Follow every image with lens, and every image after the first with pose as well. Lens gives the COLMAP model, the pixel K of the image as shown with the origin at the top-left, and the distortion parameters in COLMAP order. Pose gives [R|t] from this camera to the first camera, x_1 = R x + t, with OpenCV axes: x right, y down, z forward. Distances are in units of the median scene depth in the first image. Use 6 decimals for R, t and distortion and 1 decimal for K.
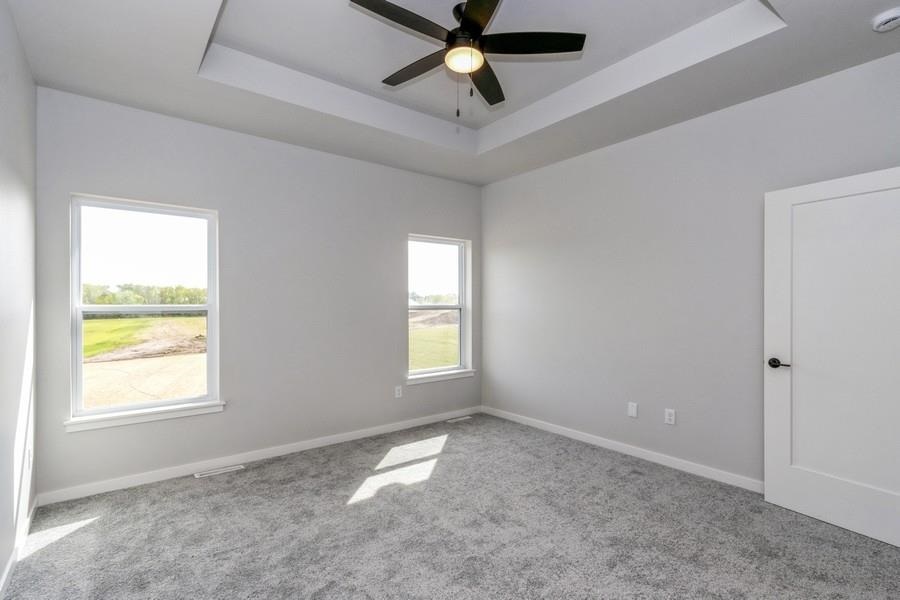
lens RADIAL K [[423.1, 0, 446.8], [0, 423.1, 307.7], [0, 0, 1]] dist [-0.002814, -0.000402]
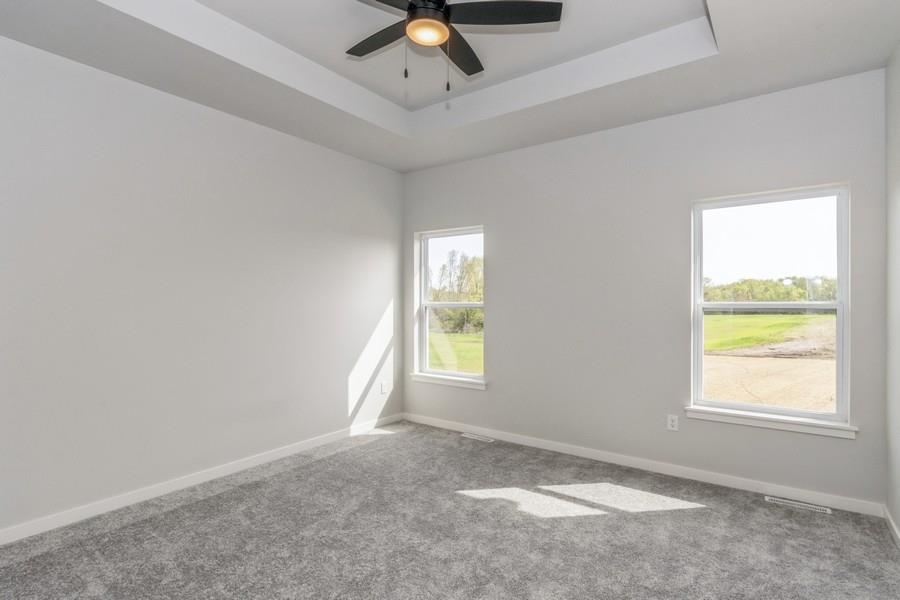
lens RADIAL K [[451.0, 0, 450.0], [0, 451.0, 300.0], [0, 0, 1]] dist [-0.000094, 0.000110]
pose [[0.262793, -0.004675, -0.964841, 0.590610], [-0.002437, 0.999982, -0.005509, -0.005553], [0.964849, 0.003799, 0.262777, 0.477433]]
